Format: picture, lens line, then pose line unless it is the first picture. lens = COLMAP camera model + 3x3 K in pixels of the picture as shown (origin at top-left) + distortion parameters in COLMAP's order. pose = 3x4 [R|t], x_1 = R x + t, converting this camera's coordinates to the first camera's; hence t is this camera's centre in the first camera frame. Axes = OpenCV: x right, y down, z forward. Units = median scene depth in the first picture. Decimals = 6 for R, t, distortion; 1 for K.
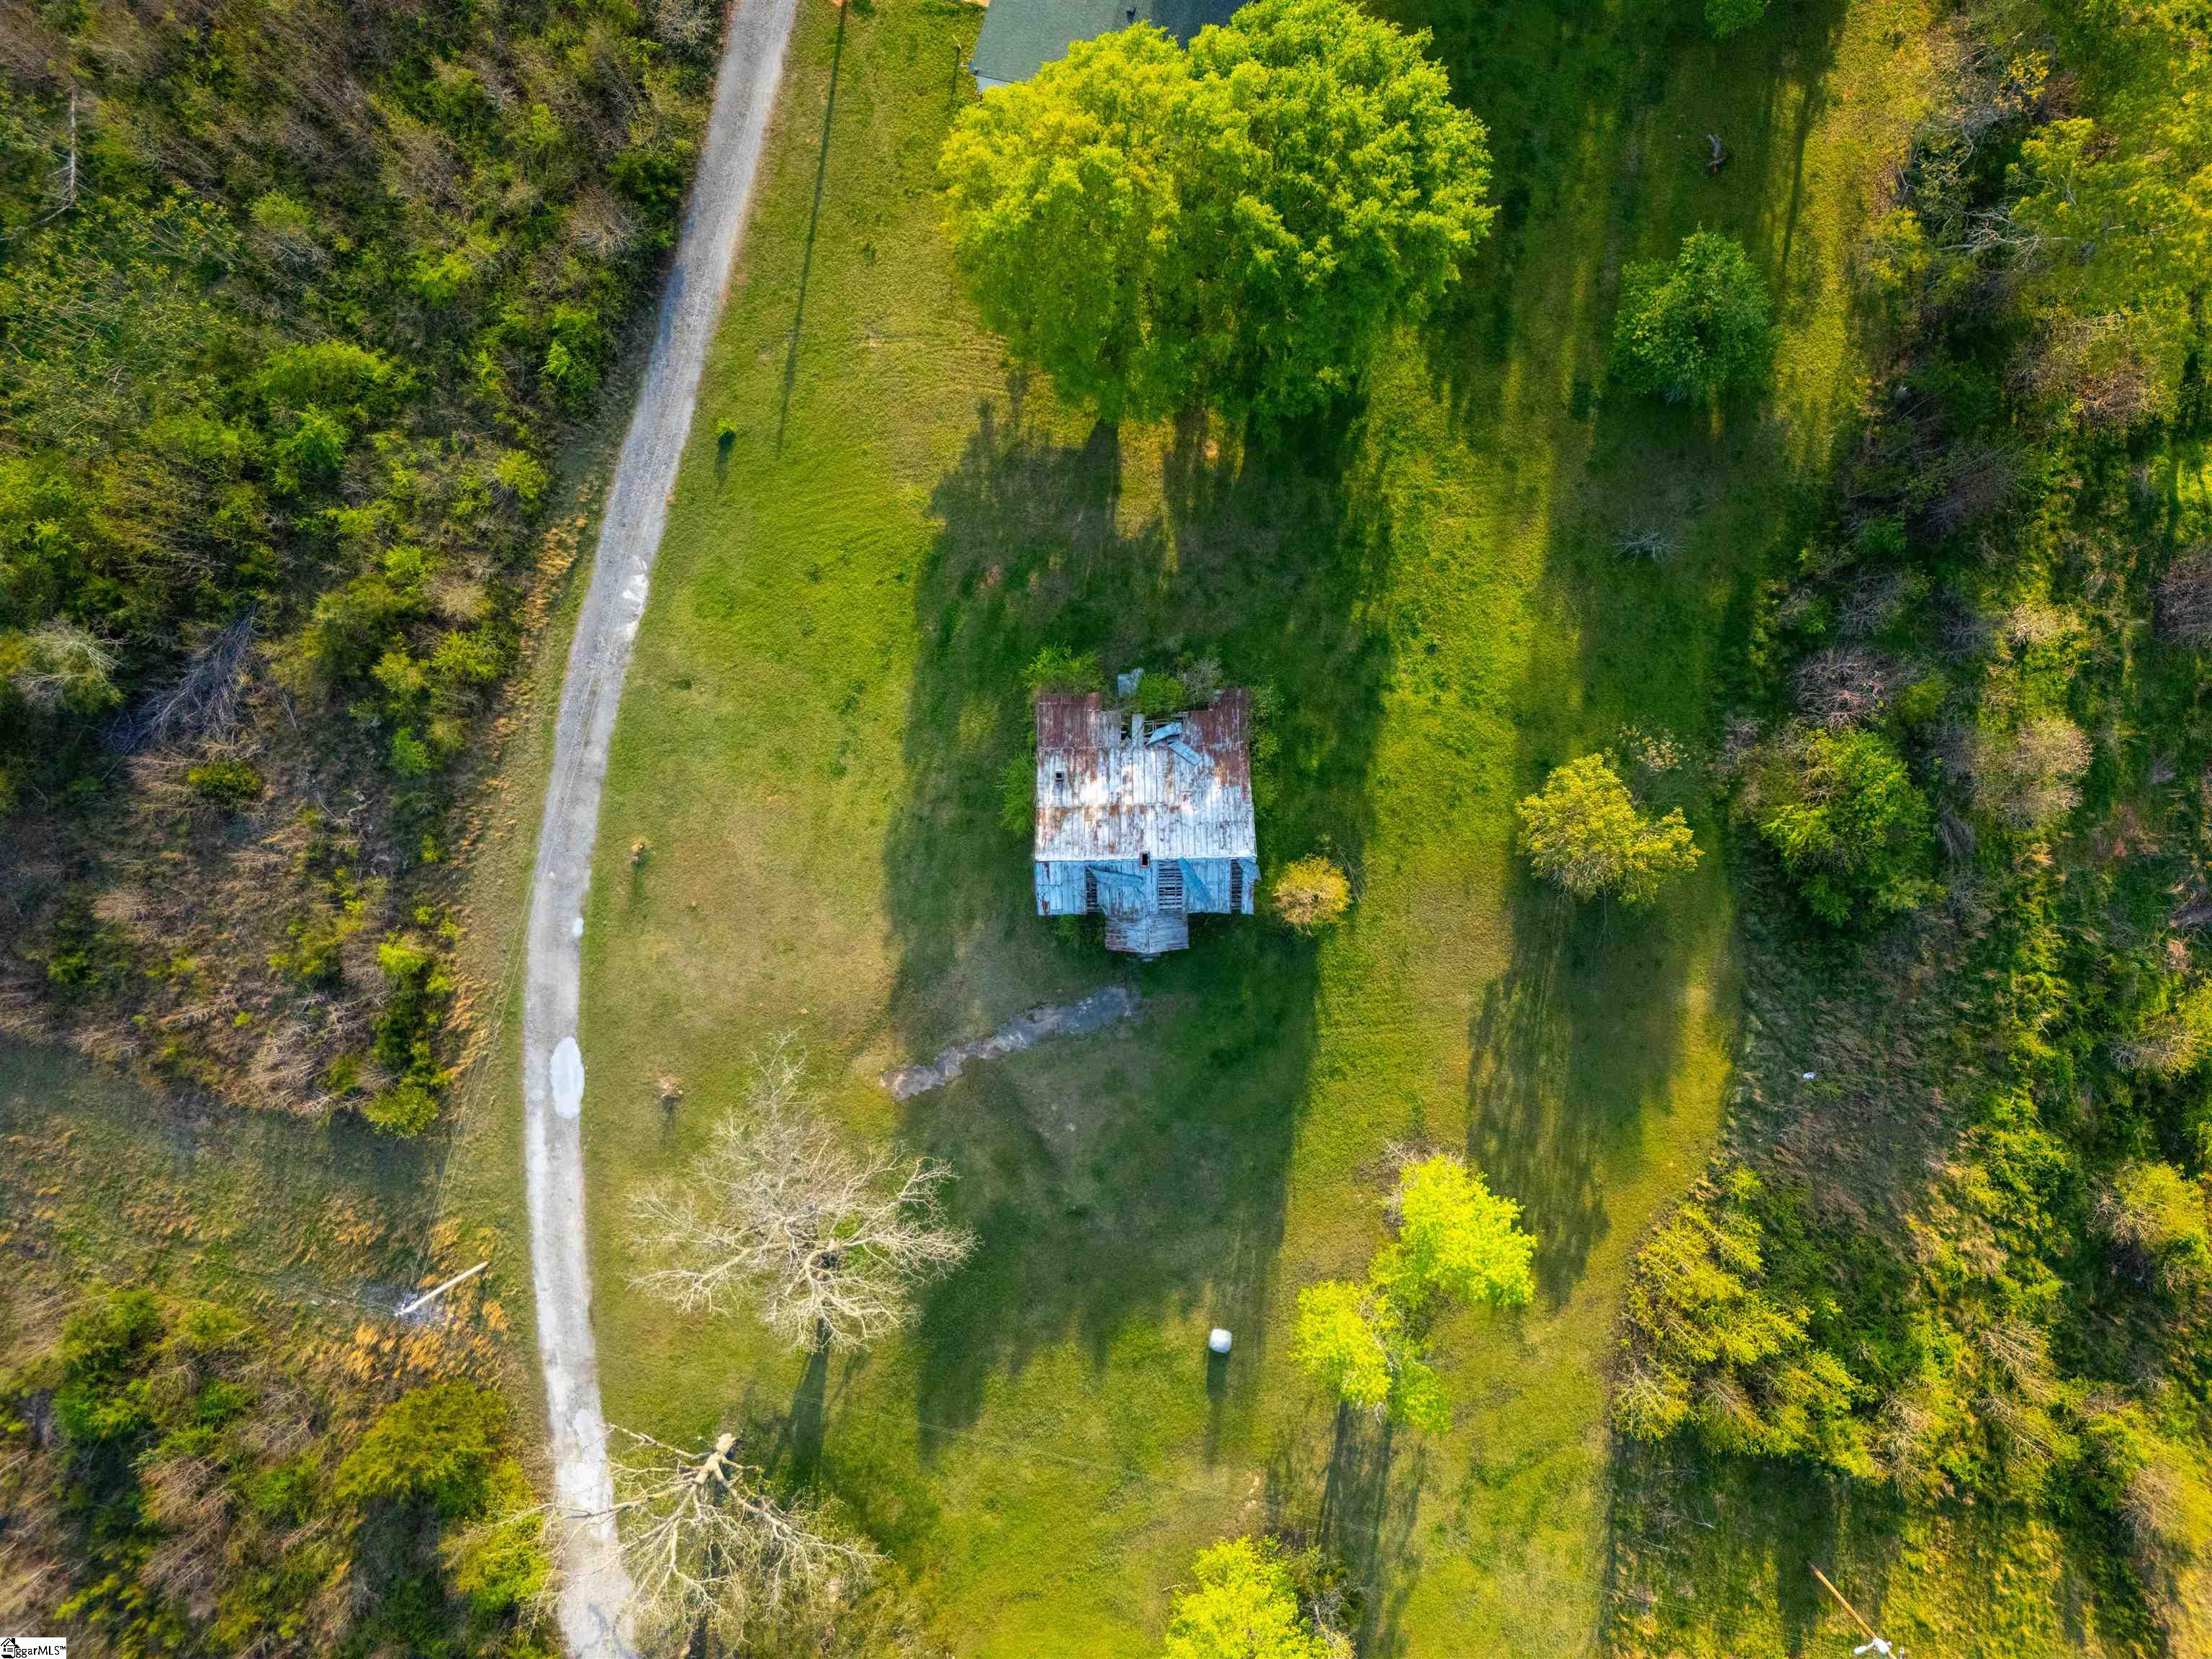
lens RADIAL K [[1619.9, 0, 1111.8], [0, 1619.9, 840.8], [0, 0, 1]] dist [0.067288, -0.052794]
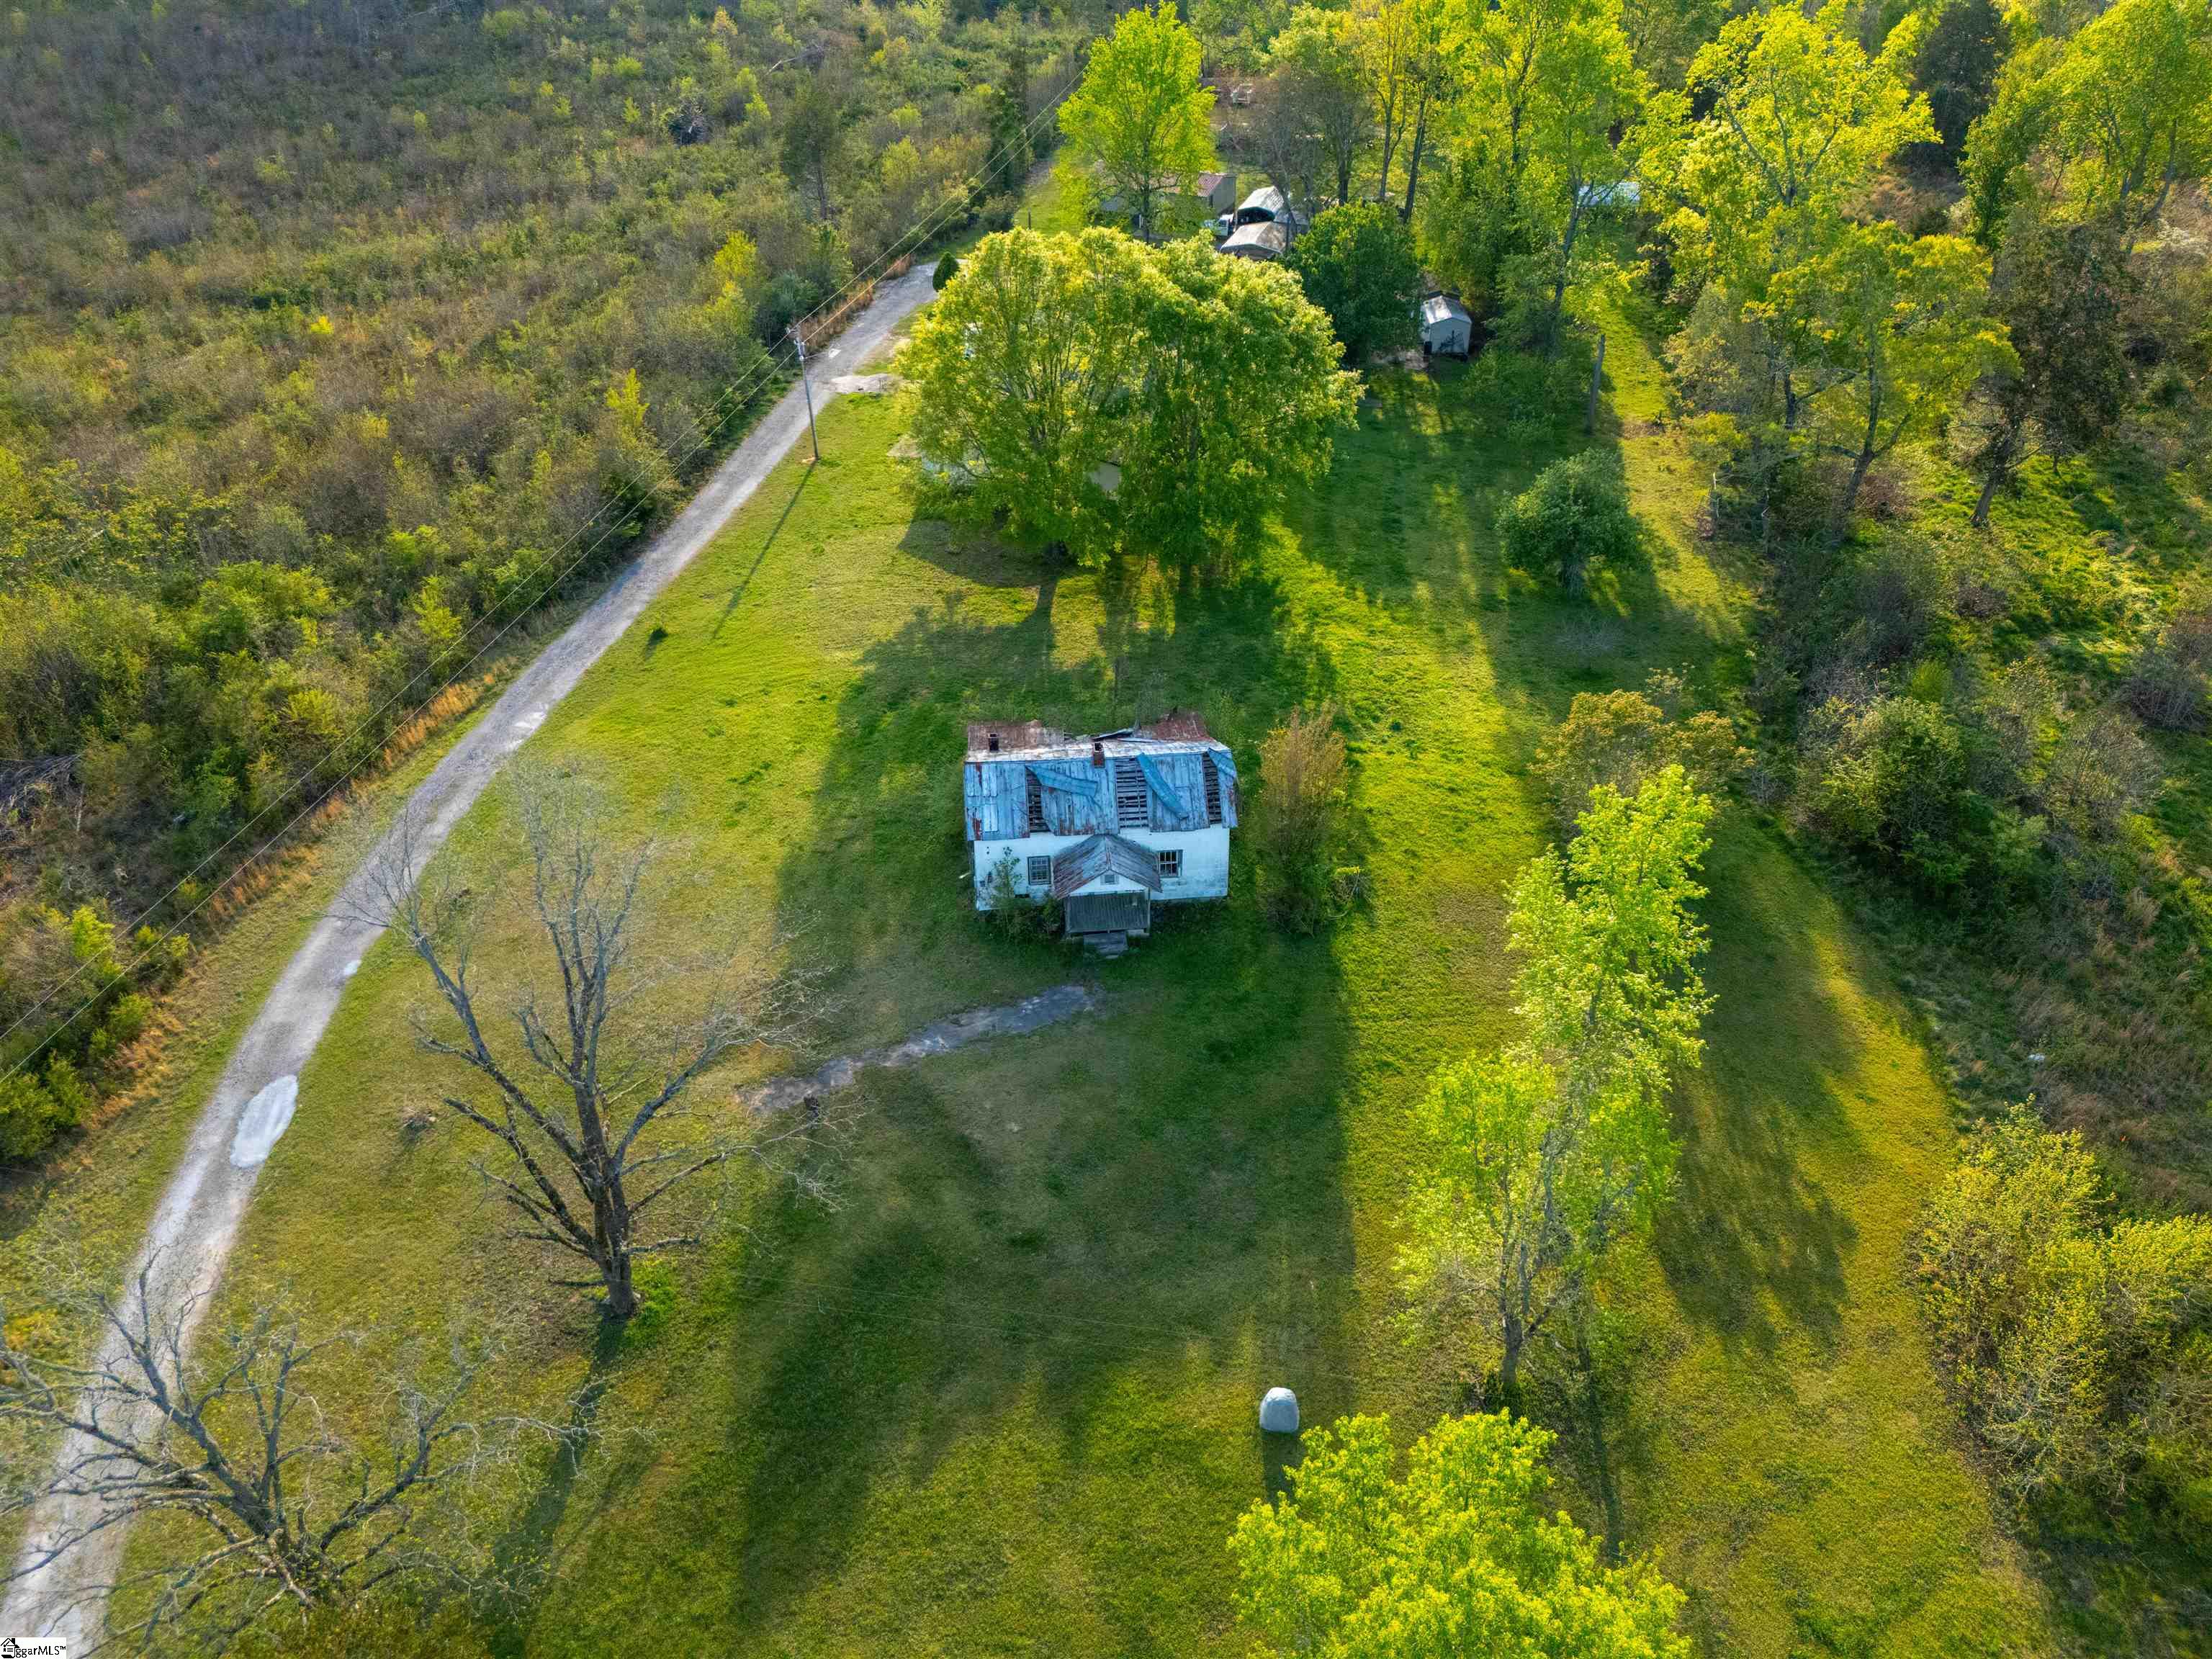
lens RADIAL K [[1619.9, 0, 1111.8], [0, 1619.9, 840.8], [0, 0, 1]] dist [0.067288, -0.052794]
pose [[0.997992, -0.028205, 0.056709, -0.019147], [0.062243, 0.602376, -0.795782, 0.643324], [-0.011715, 0.797714, 0.602922, 0.496358]]
